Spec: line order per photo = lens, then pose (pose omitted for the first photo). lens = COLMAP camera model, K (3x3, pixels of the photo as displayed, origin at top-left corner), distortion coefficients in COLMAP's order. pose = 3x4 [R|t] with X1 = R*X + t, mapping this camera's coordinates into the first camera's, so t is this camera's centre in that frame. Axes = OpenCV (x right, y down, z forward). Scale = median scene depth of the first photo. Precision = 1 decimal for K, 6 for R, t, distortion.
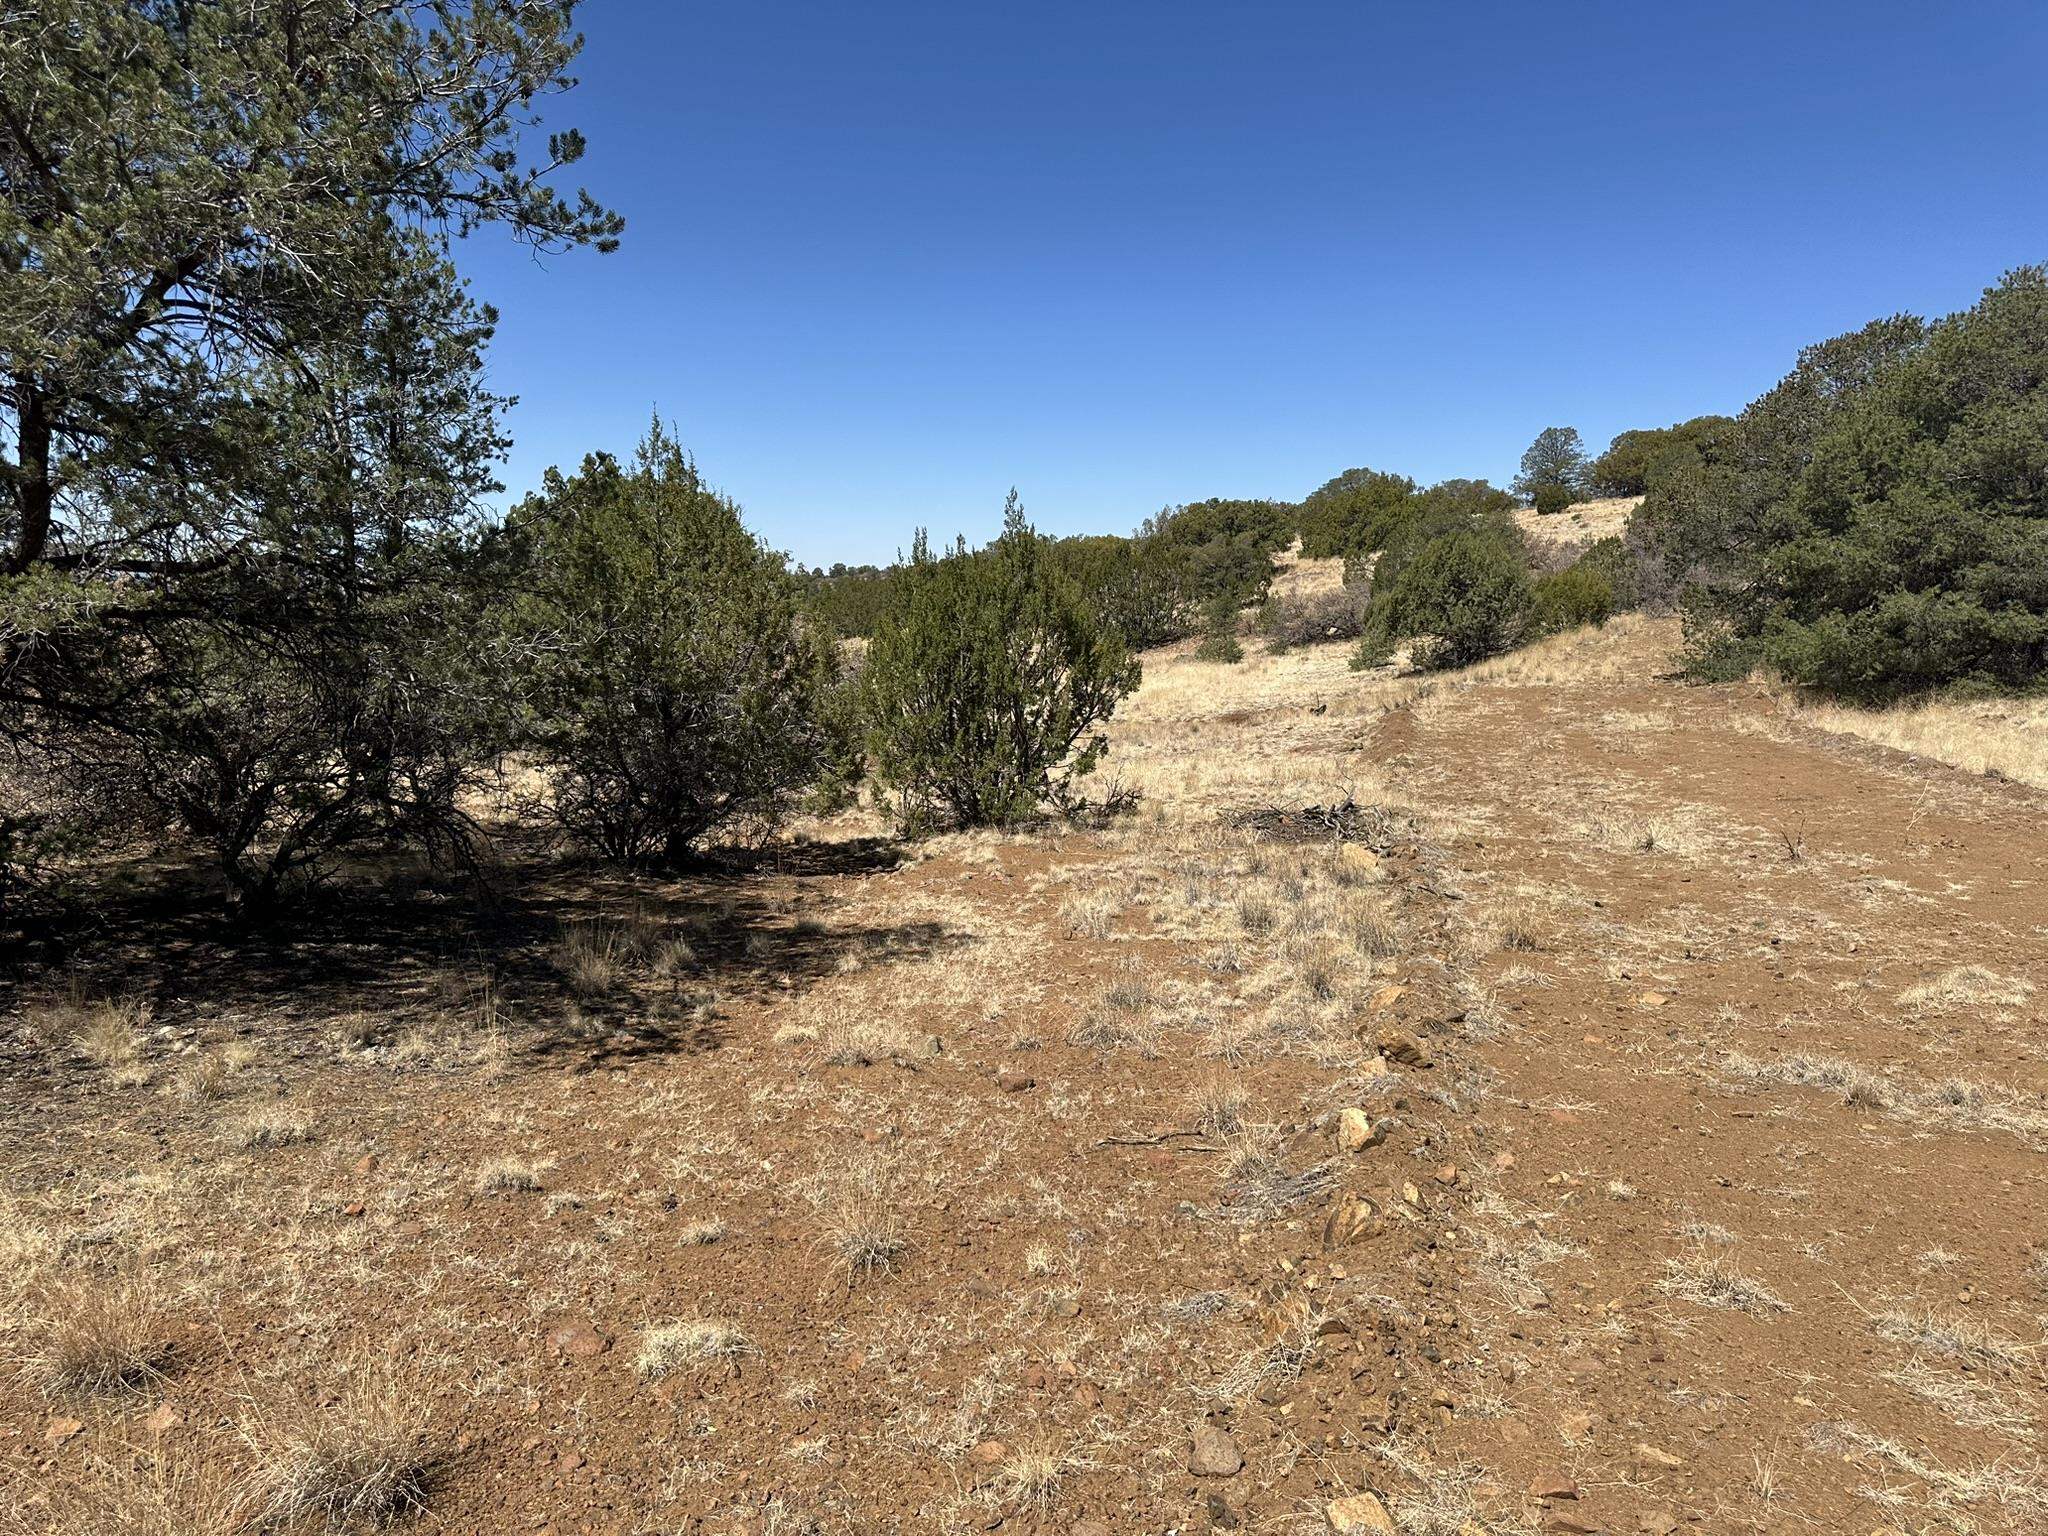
lens RADIAL K [[1435.5, 0, 1012.1], [0, 1435.5, 768.2], [0, 0, 1]] dist [0.010557, -0.010369]
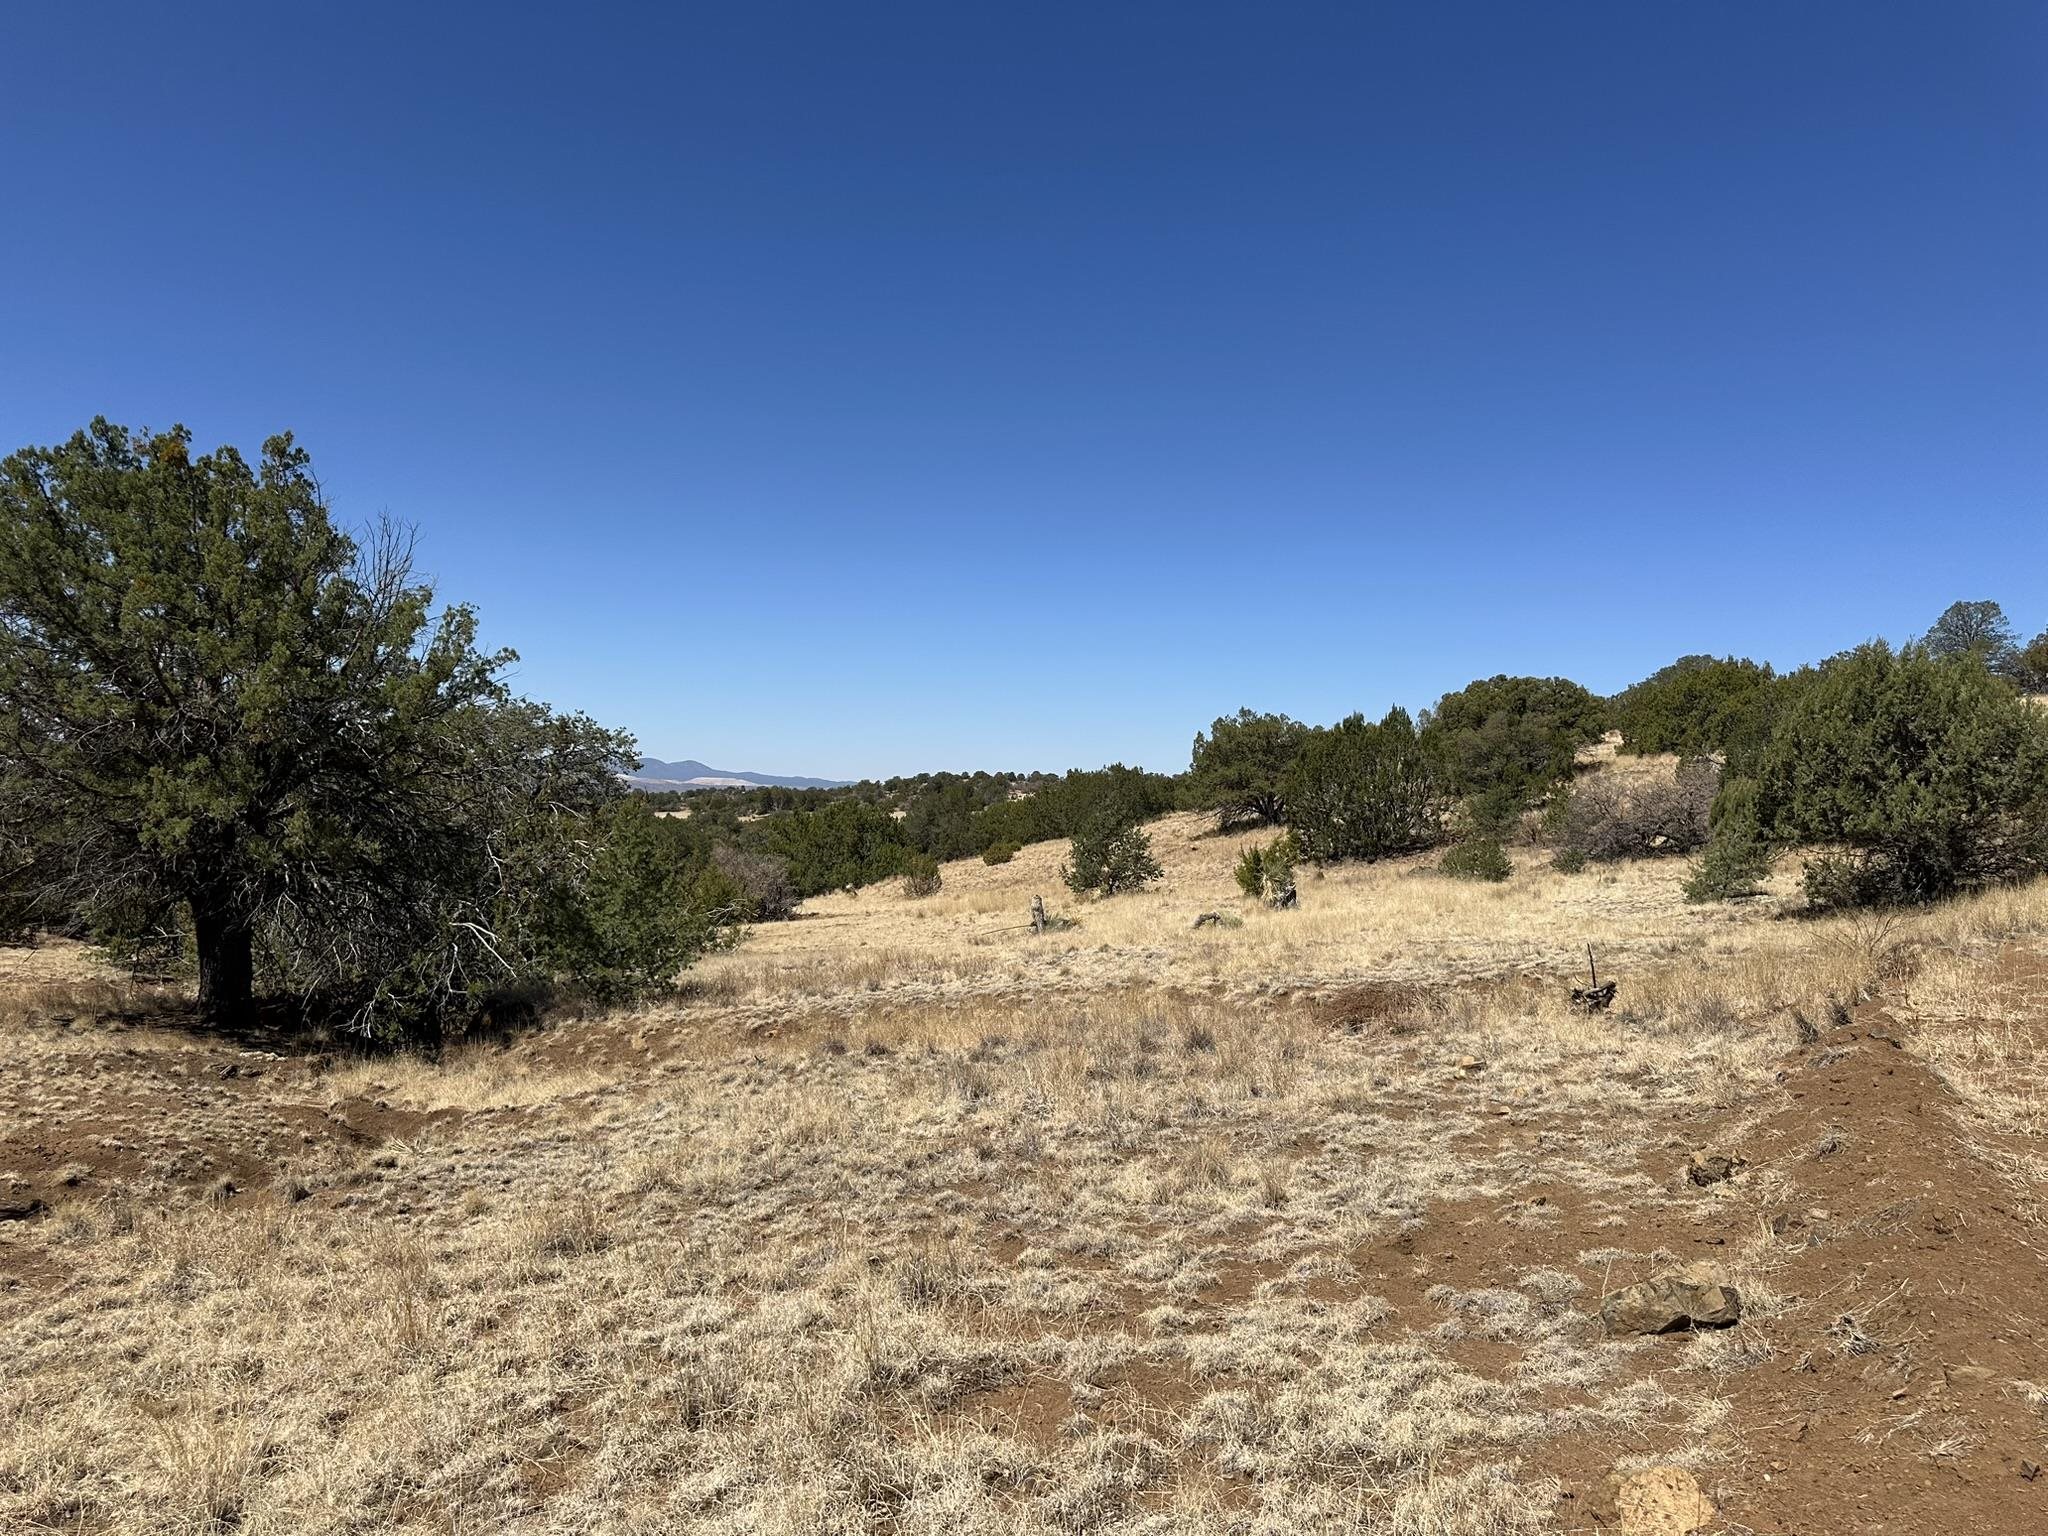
lens RADIAL K [[1435.5, 0, 1042.3], [0, 1435.5, 758.4], [0, 0, 1]] dist [0.010557, -0.010369]
pose [[0.980824, 0.023402, -0.193483, 0.073241], [-0.052983, 0.987393, -0.149158, -0.019626], [0.187553, 0.156549, 0.969699, 0.304336]]
